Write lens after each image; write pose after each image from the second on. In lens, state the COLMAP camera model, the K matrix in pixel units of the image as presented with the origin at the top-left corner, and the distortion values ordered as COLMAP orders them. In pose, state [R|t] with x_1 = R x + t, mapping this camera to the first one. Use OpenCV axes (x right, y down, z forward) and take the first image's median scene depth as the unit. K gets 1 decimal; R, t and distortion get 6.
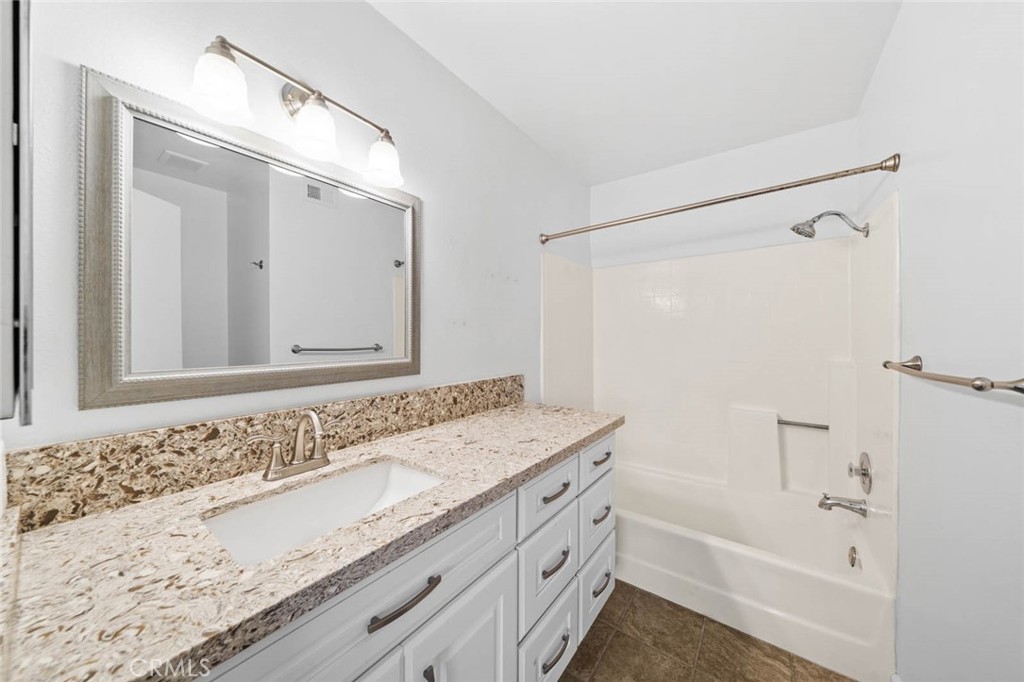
lens RADIAL K [[341.4, 0, 512.0], [0, 341.4, 341.0], [0, 0, 1]] dist [0.000209, -0.000010]
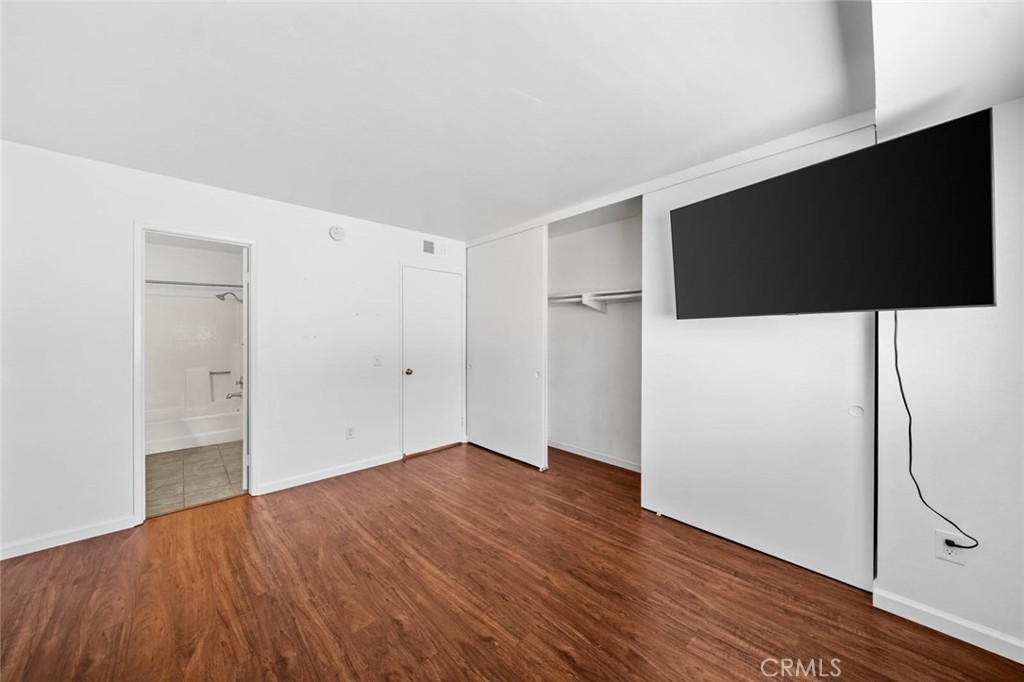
lens RADIAL K [[353.2, 0, 512.0], [0, 353.2, 341.0], [0, 0, 1]] dist [0.000181, -0.000006]
pose [[0.160354, -0.005470, 0.987044, -1.288952], [0.000800, 0.999985, 0.005412, 0.003010], [-0.987059, -0.000078, 0.160356, -1.444934]]
